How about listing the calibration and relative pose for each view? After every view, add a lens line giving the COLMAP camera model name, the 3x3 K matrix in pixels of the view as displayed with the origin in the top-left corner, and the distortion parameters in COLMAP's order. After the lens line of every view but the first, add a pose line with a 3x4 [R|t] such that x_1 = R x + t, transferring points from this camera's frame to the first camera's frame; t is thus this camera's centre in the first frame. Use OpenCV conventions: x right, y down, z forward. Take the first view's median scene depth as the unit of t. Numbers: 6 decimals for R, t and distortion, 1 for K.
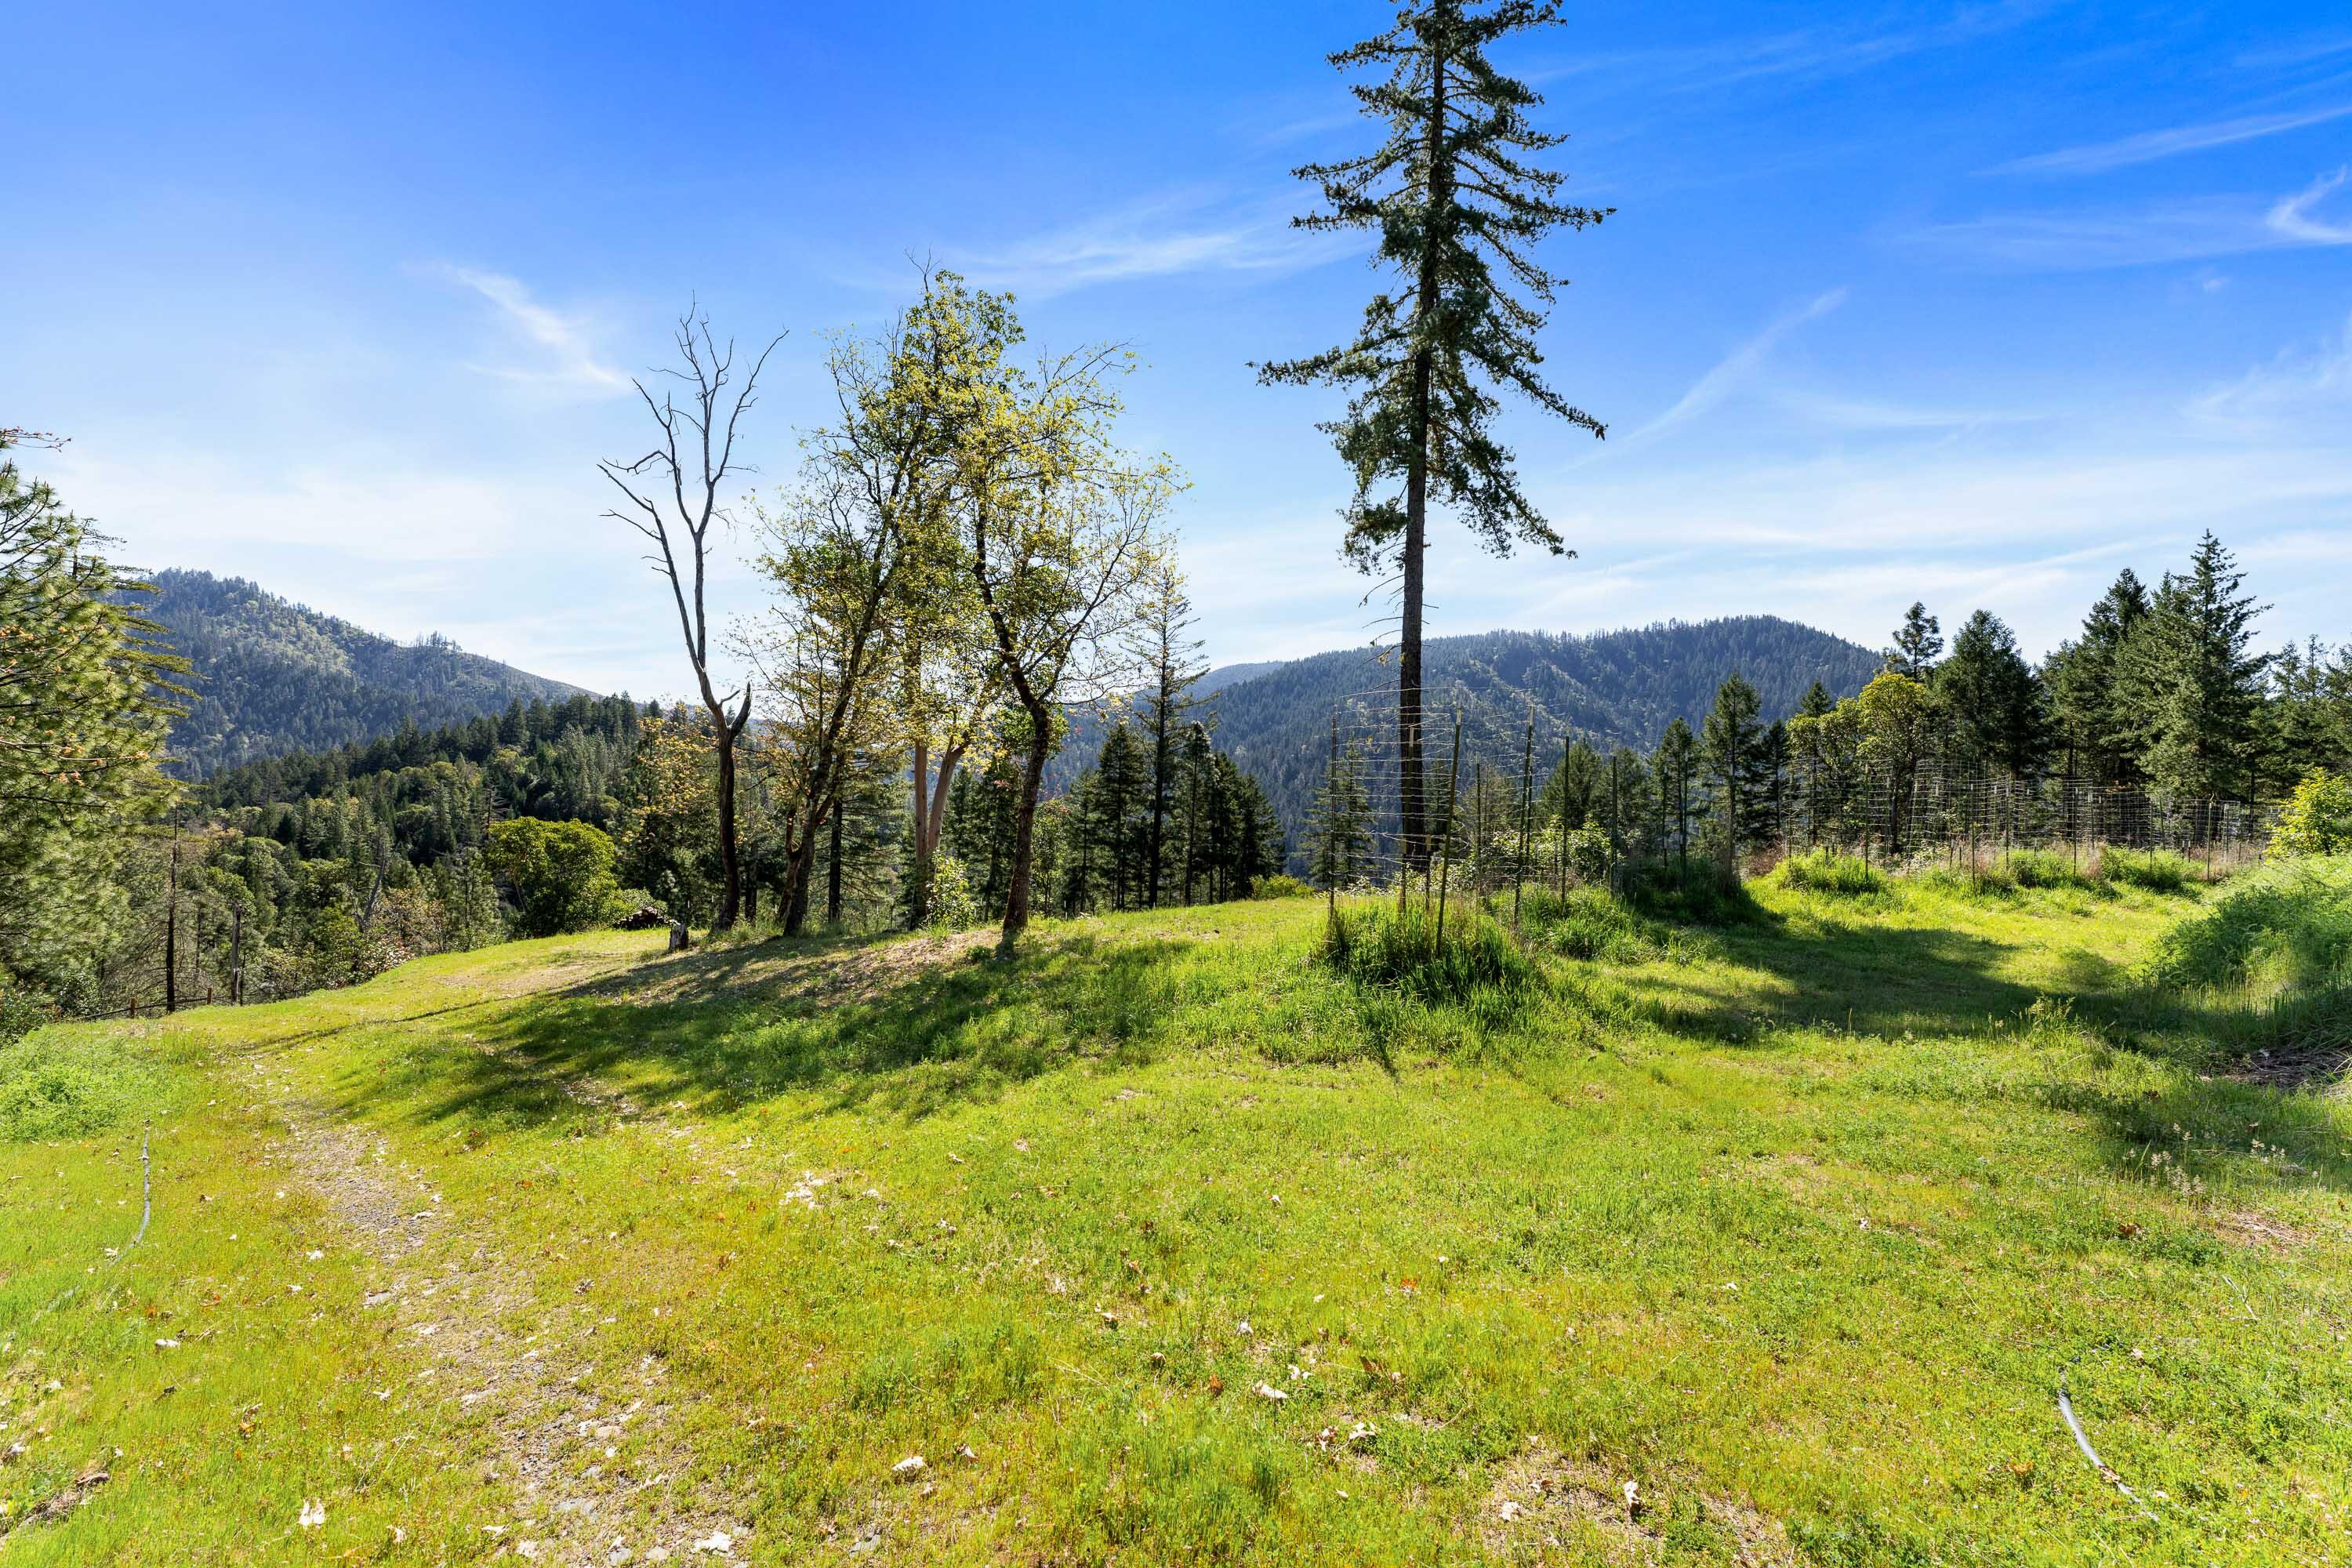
lens RADIAL K [[945.9, 0, 1170.1], [0, 945.9, 781.6], [0, 0, 1]] dist [0.000392, 0.000241]
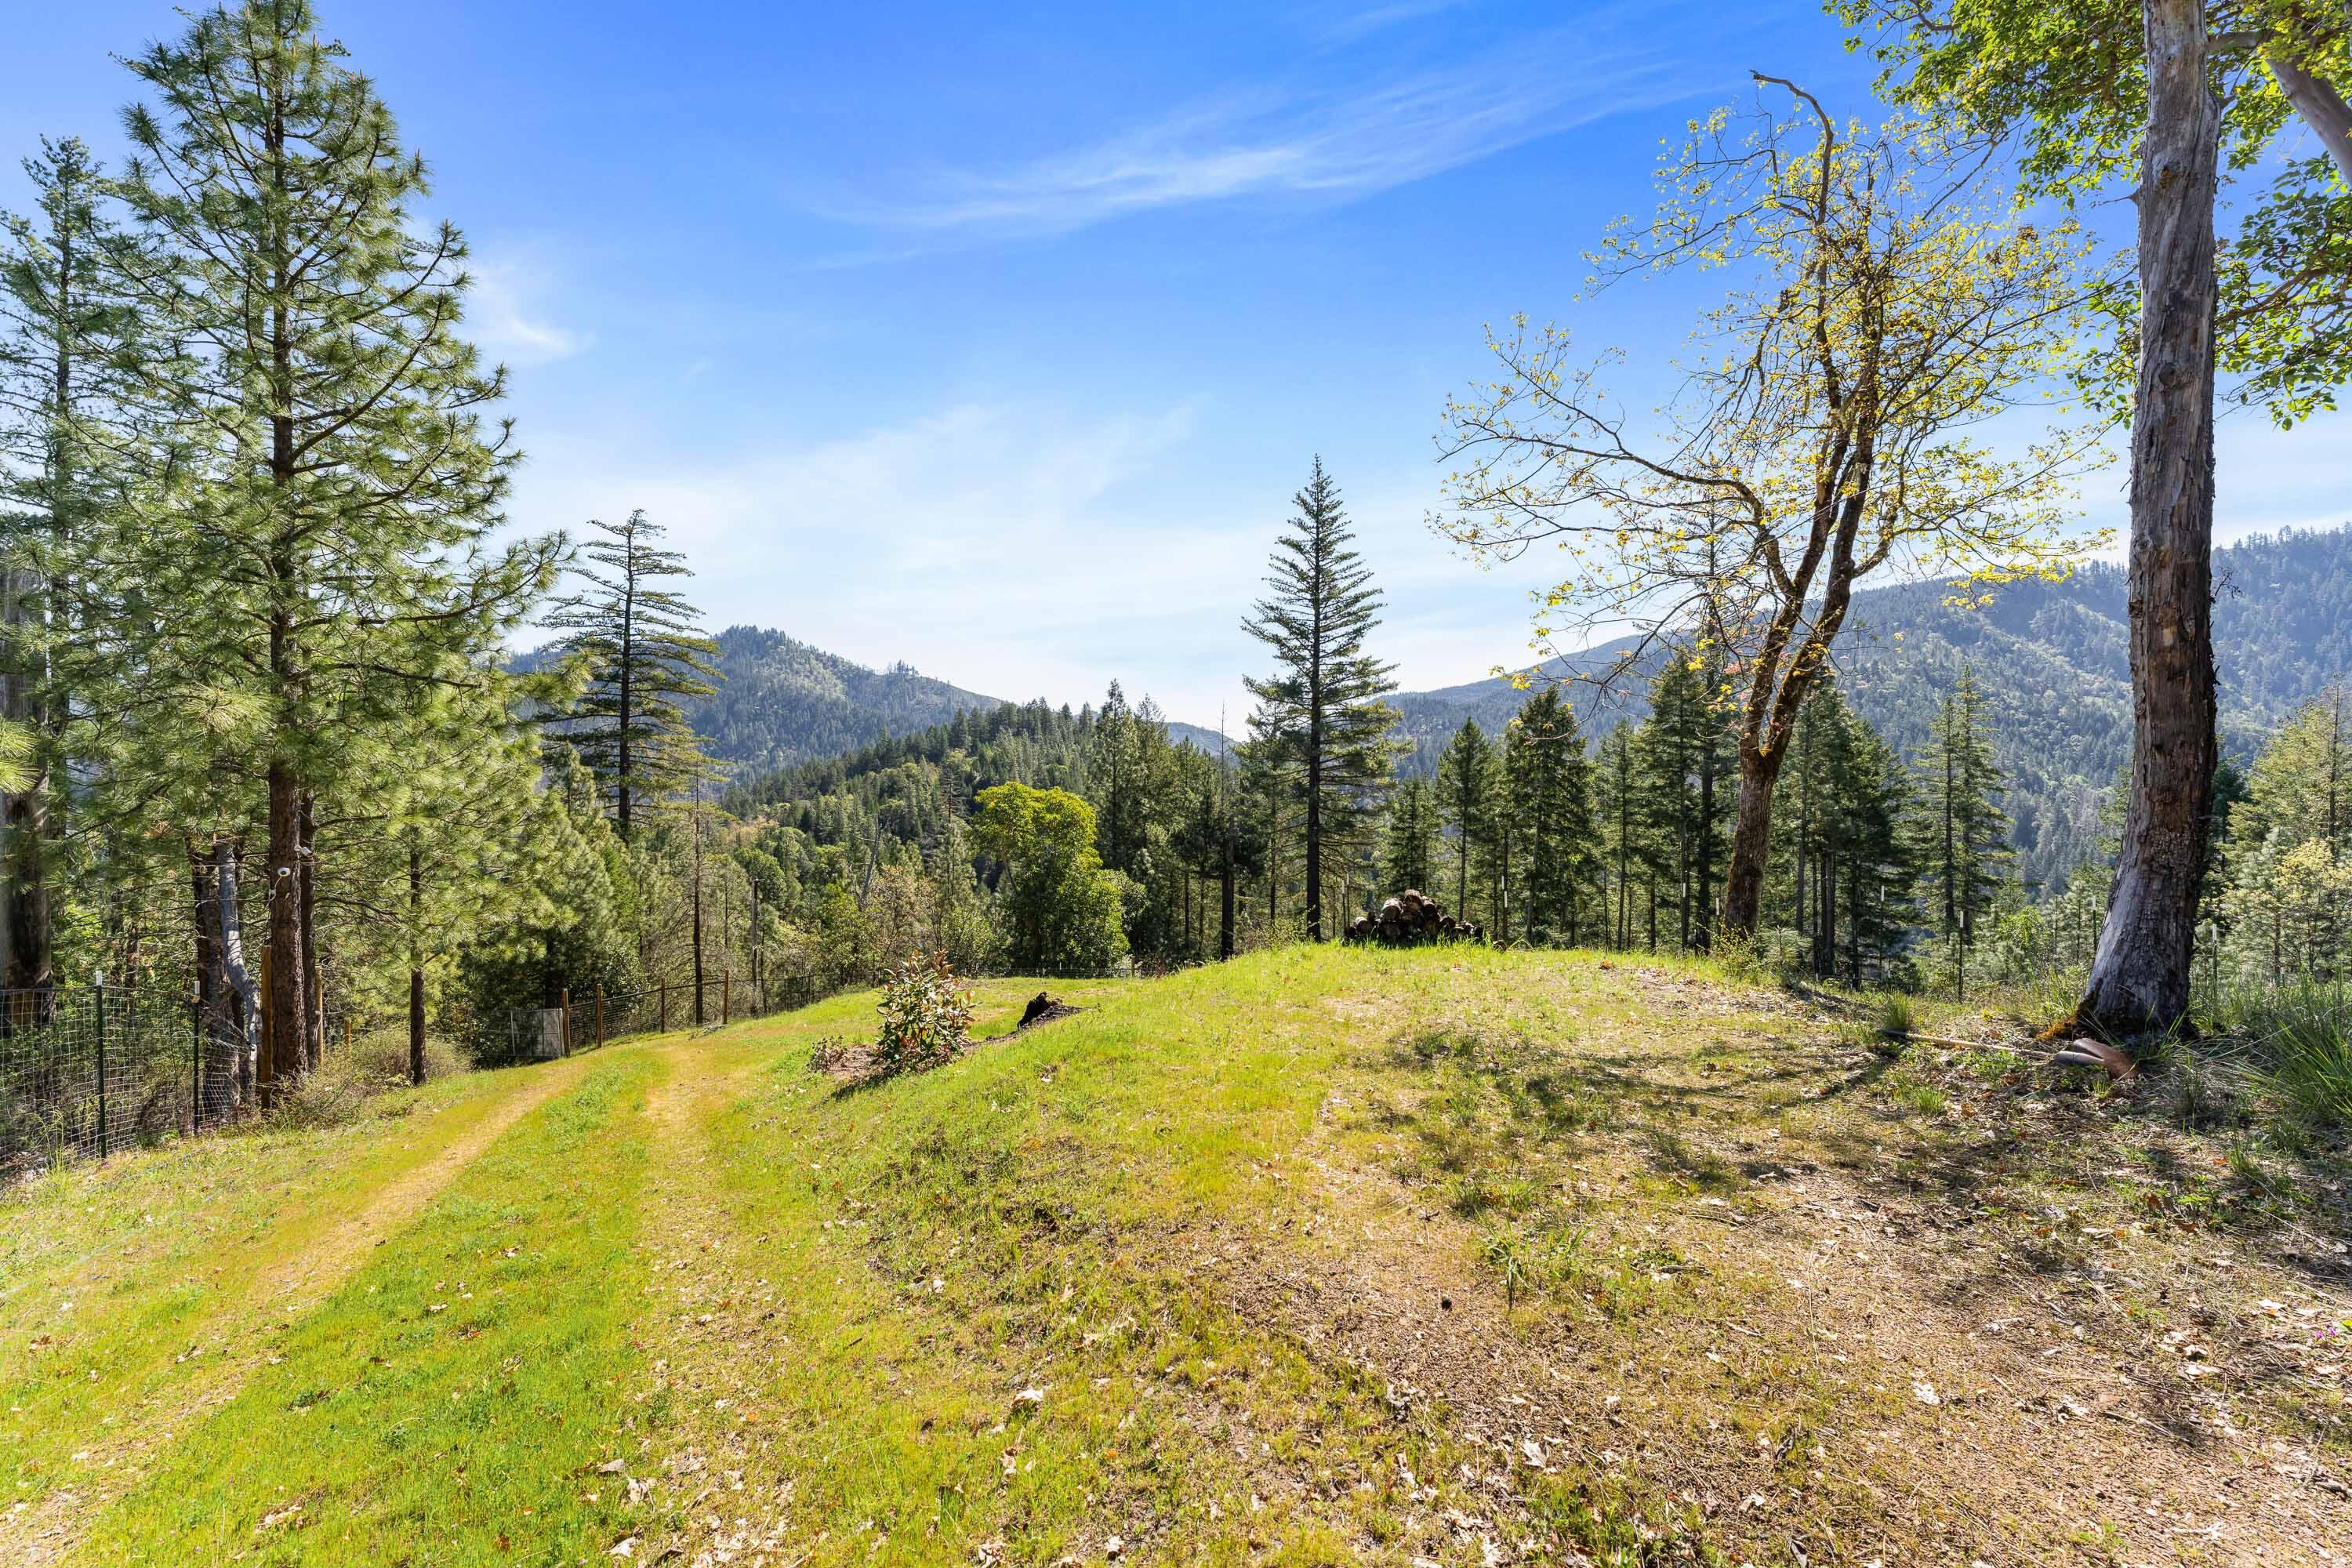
lens RADIAL K [[933.1, 0, 1184.8], [0, 933.1, 789.9], [0, 0, 1]] dist [-0.000309, 0.000044]
pose [[0.933124, -0.018533, -0.359076, -0.036971], [0.024707, 0.999615, 0.012613, 0.005963], [0.358704, -0.020641, 0.933223, 0.042845]]
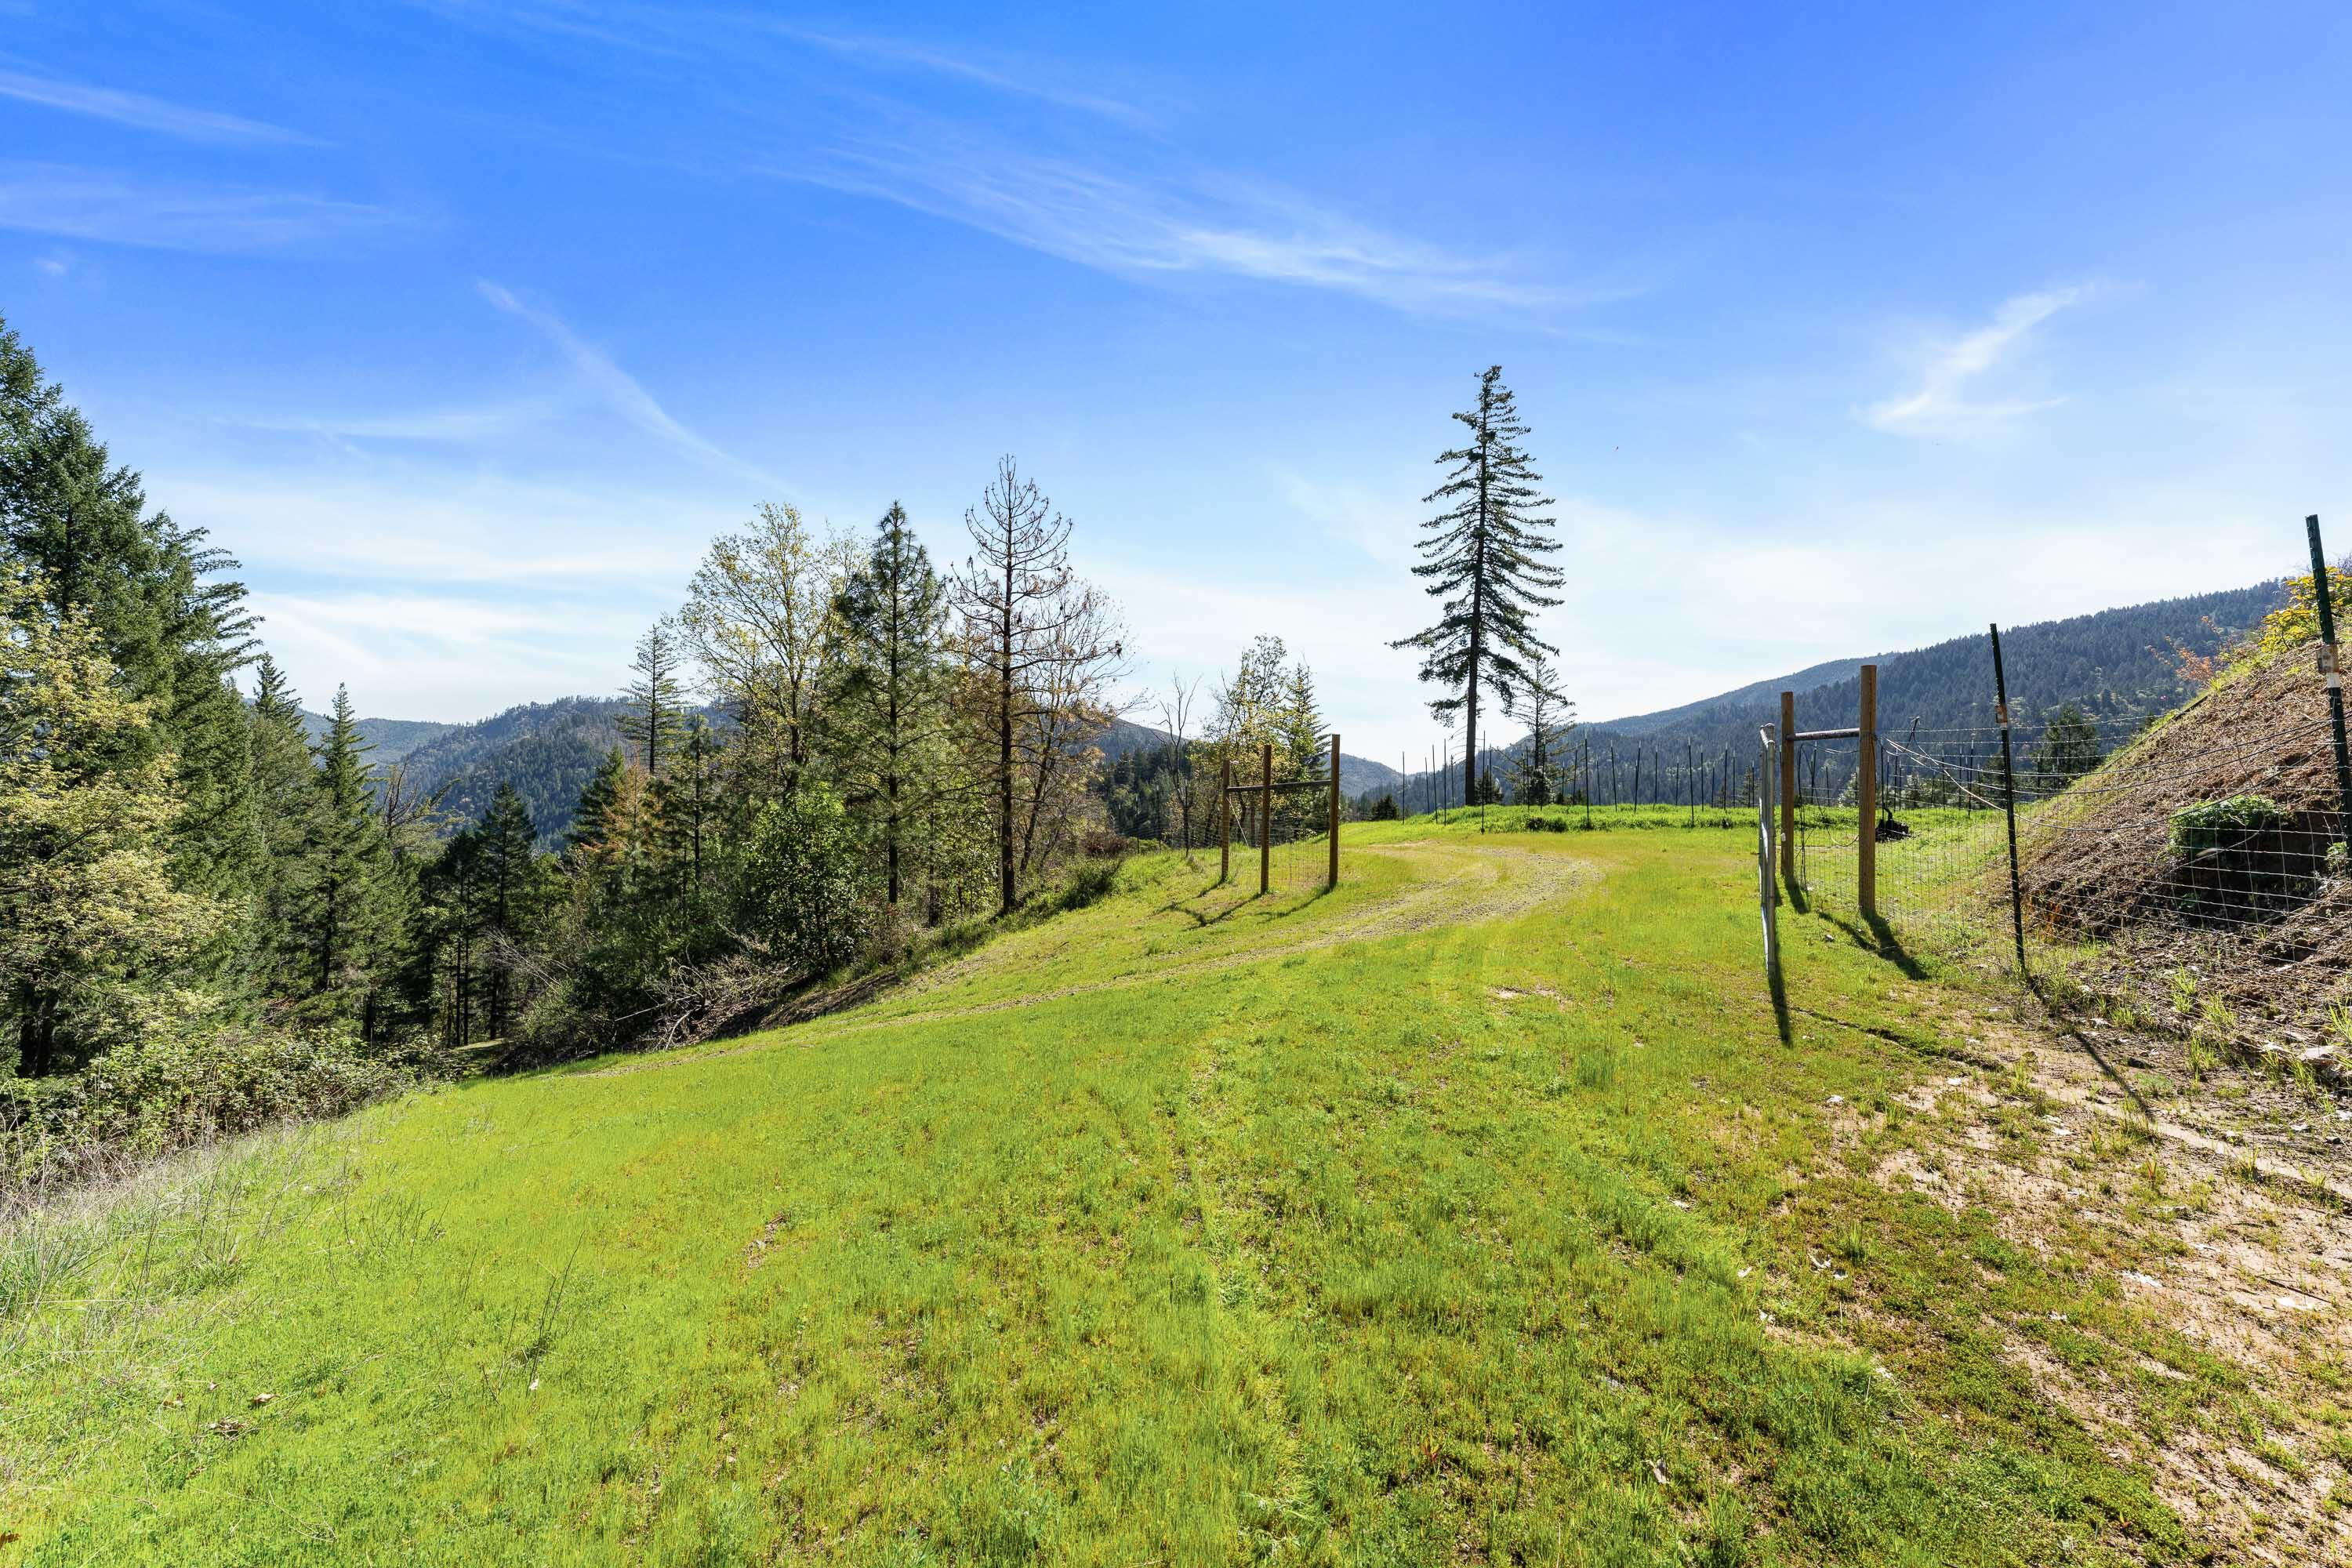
lens RADIAL K [[945.9, 0, 1170.1], [0, 945.9, 781.6], [0, 0, 1]] dist [0.000392, 0.000241]
pose [[0.848151, -0.027595, -0.529035, 0.069256], [0.013750, 0.999453, -0.030089, -0.002965], [0.529576, 0.018246, 0.848066, -0.101532]]
